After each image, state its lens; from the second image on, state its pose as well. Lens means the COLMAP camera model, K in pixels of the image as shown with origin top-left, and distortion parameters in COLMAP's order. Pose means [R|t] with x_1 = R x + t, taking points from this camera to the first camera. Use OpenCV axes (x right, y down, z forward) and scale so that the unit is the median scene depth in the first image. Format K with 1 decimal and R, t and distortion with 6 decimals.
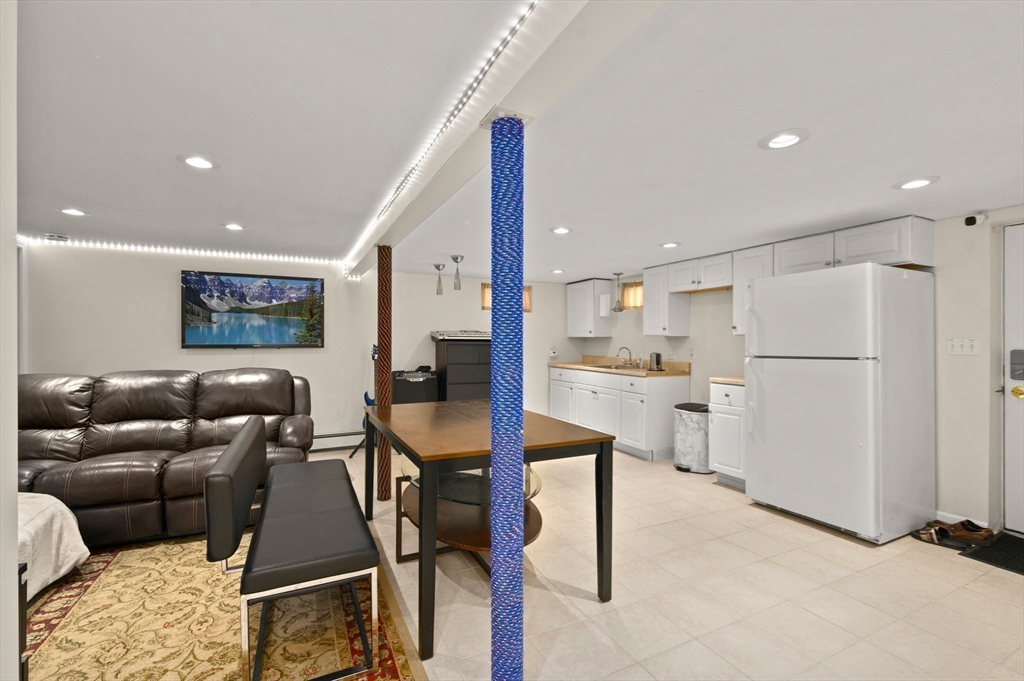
lens RADIAL K [[460.9, 0, 512.0], [0, 460.9, 340.5], [0, 0, 1]] dist [0.000103, -0.000136]
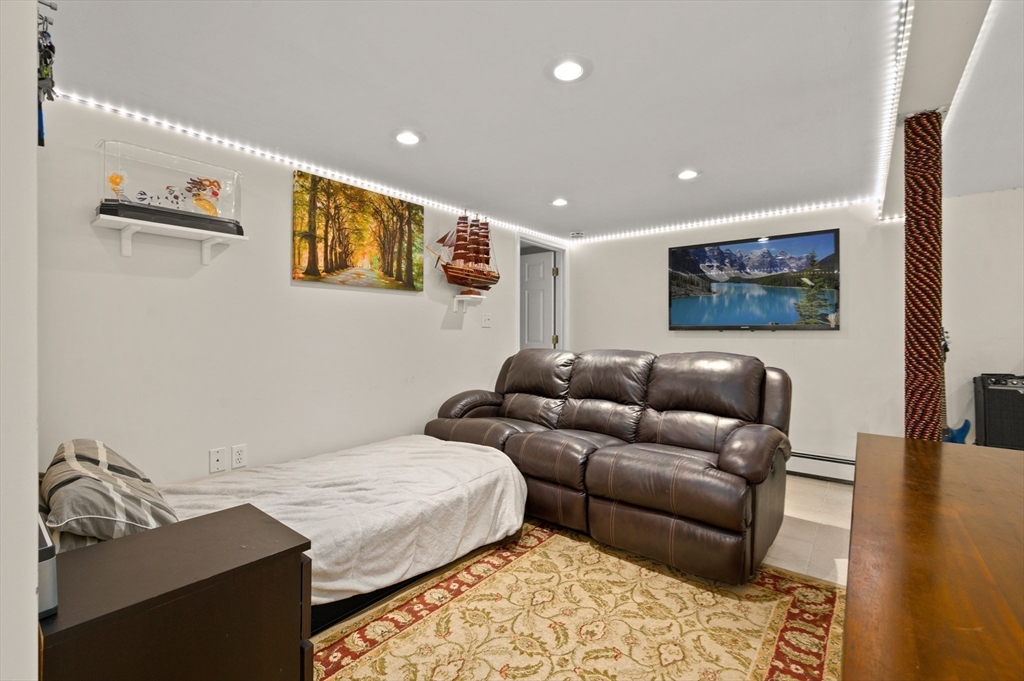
lens RADIAL K [[446.0, 0, 511.5], [0, 446.0, 328.8], [0, 0, 1]] dist [0.000631, -0.000064]
pose [[0.432687, -0.005339, -0.901529, -0.037729], [-0.003414, 0.999966, -0.007560, 0.029364], [0.901538, 0.006349, 0.432653, 0.403365]]
